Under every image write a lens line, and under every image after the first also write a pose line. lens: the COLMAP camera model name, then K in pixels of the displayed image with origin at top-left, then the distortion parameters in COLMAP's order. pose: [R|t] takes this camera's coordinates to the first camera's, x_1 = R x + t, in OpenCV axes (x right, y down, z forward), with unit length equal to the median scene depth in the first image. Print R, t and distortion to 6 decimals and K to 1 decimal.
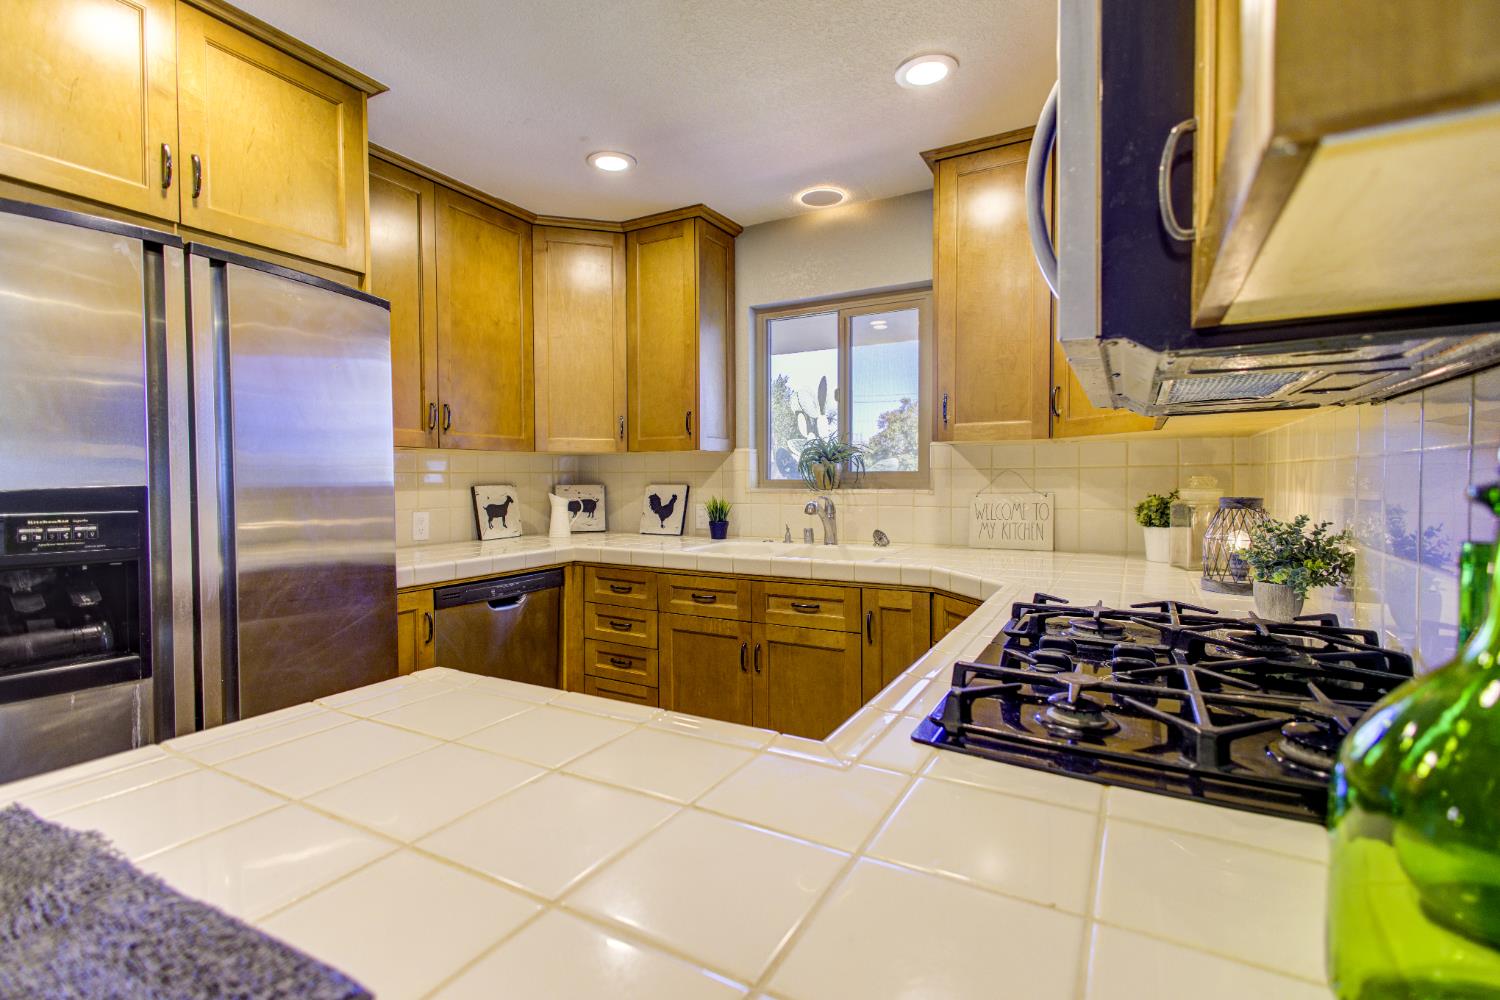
lens RADIAL K [[693.9, 0, 686.7], [0, 693.9, 505.7], [0, 0, 1]] dist [0.000071, -0.004014]
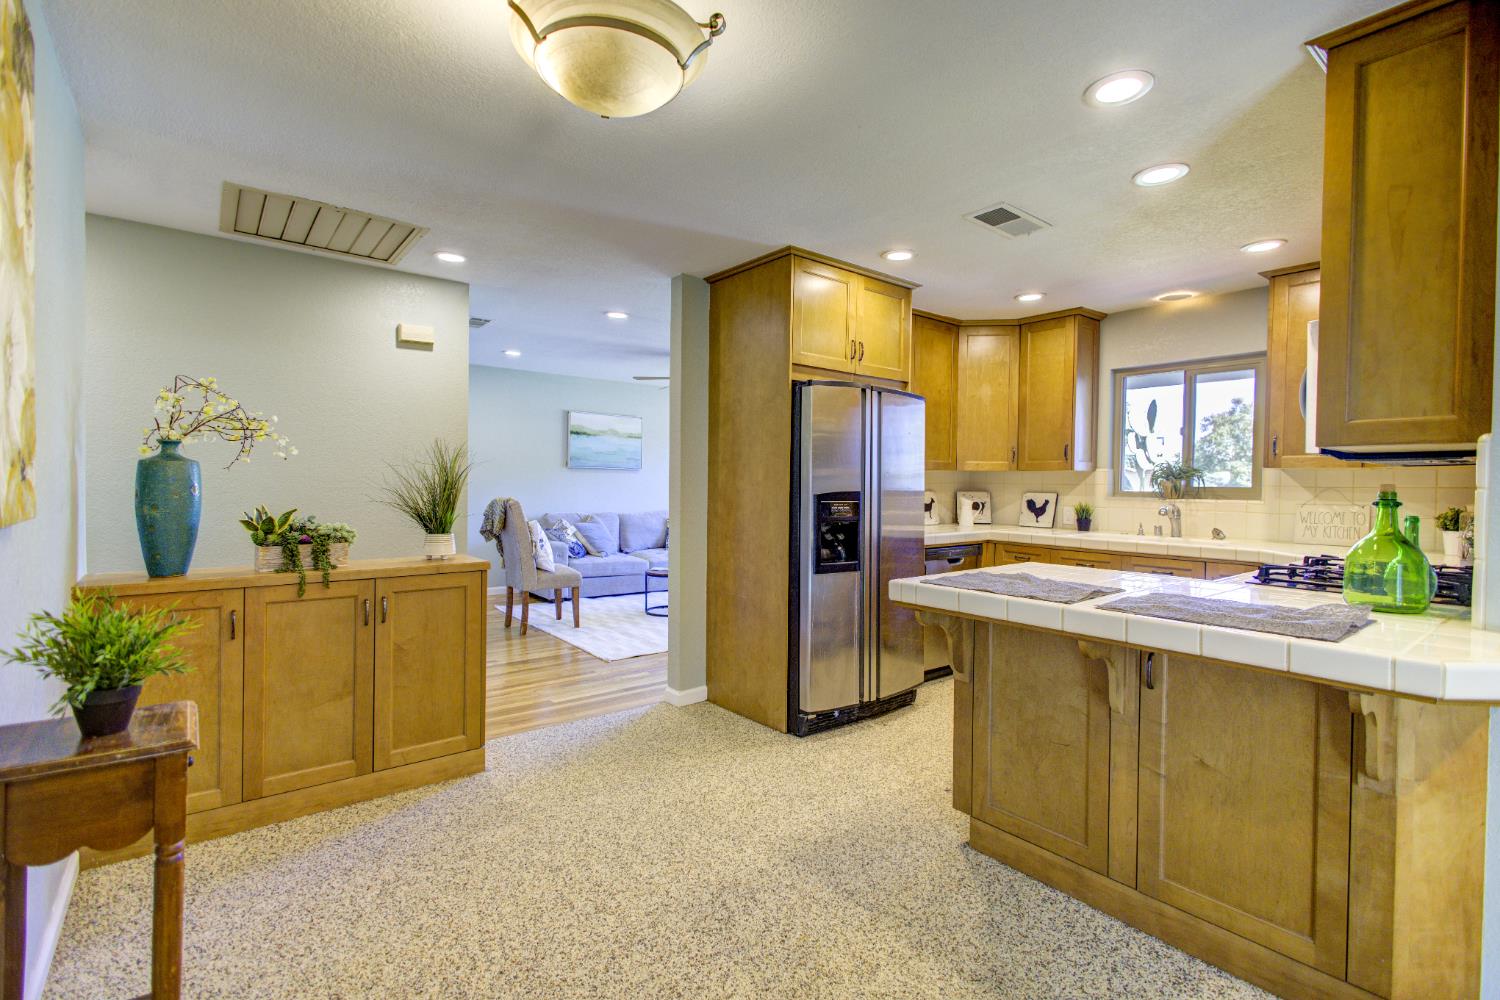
lens RADIAL K [[693.9, 0, 690.9], [0, 693.9, 504.2], [0, 0, 1]] dist [0.000071, -0.004014]
pose [[0.936112, 0.026949, -0.350668, -0.222857], [-0.028770, 0.999586, 0.000018, 0.015649], [0.350523, 0.010072, 0.936500, -0.670604]]
